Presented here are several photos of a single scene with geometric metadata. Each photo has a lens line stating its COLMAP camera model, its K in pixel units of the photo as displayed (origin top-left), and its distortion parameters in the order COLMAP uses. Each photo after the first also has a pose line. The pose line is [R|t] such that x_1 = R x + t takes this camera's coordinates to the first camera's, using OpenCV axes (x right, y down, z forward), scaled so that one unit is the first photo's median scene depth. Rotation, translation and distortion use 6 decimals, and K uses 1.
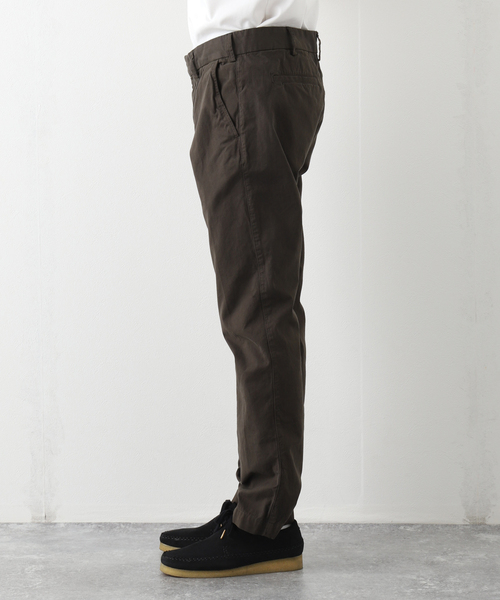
lens RADIAL K [[1180.4, 0, 261.9], [0, 1180.4, 283.1], [0, 0, 1]] dist [0.035671, 0.000000]
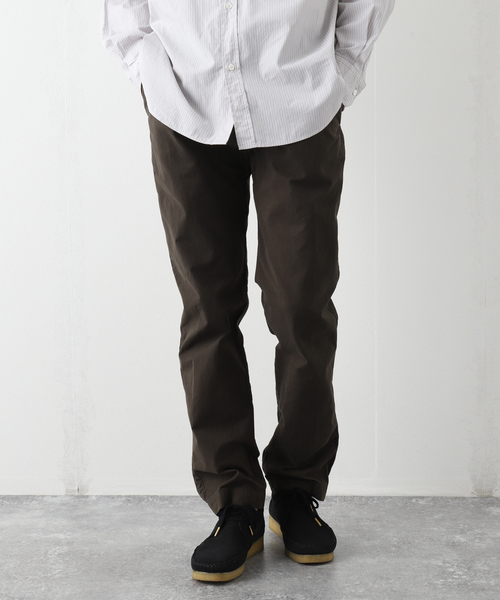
lens RADIAL K [[754.6, 0, 246.4], [0, 754.6, 312.2], [0, 0, 1]] dist [0.011373, 0.000000]
pose [[0.999690, -0.002046, -0.024804, -0.015089], [0.002740, 0.999605, 0.027979, 0.019897], [0.024737, -0.028038, 0.999301, 0.340543]]
